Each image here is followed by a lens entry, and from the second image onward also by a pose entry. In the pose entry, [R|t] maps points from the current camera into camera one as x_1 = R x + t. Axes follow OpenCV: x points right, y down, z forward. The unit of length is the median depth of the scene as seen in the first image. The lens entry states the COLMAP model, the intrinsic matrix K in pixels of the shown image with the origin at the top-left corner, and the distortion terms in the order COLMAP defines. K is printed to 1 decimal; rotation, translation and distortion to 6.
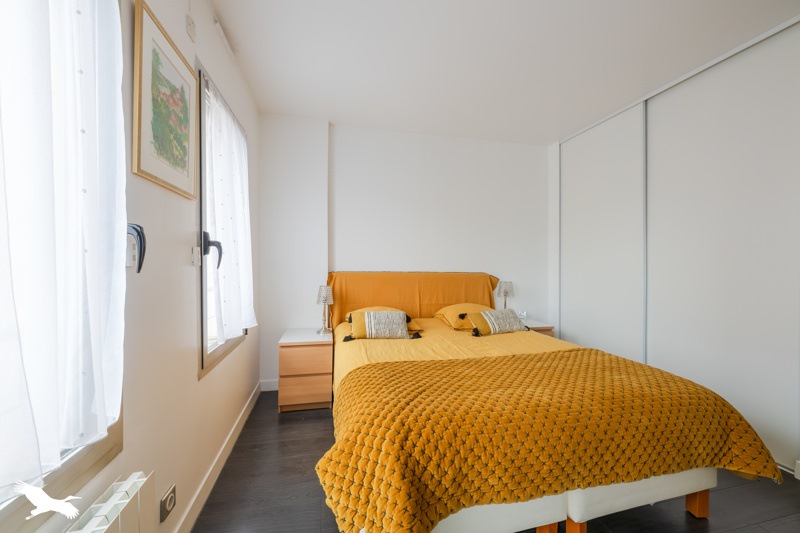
lens RADIAL K [[318.8, 0, 404.7], [0, 318.8, 267.7], [0, 0, 1]] dist [-0.000807, -0.000127]
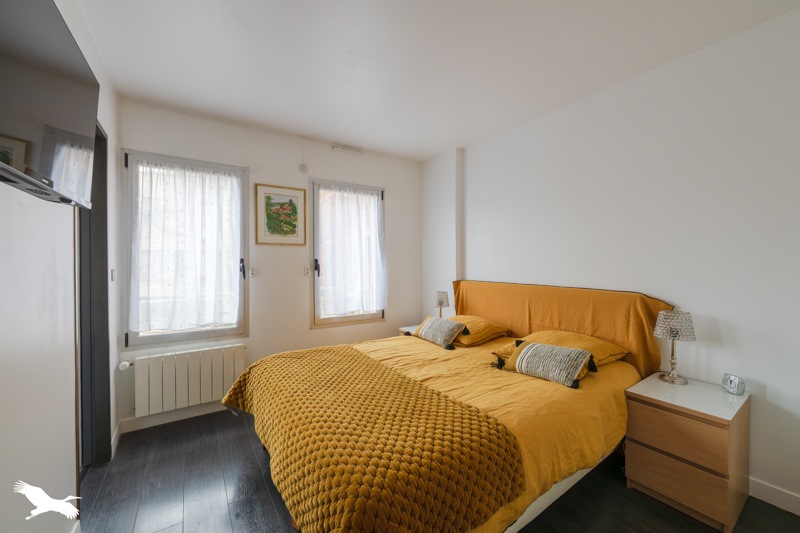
lens RADIAL K [[318.8, 0, 404.7], [0, 318.8, 267.7], [0, 0, 1]] dist [-0.000807, -0.000127]
pose [[0.346245, 0.007184, -0.938117, 0.973667], [-0.007164, 0.999962, 0.005014, -0.046388], [0.938117, 0.004985, 0.346283, 0.529536]]
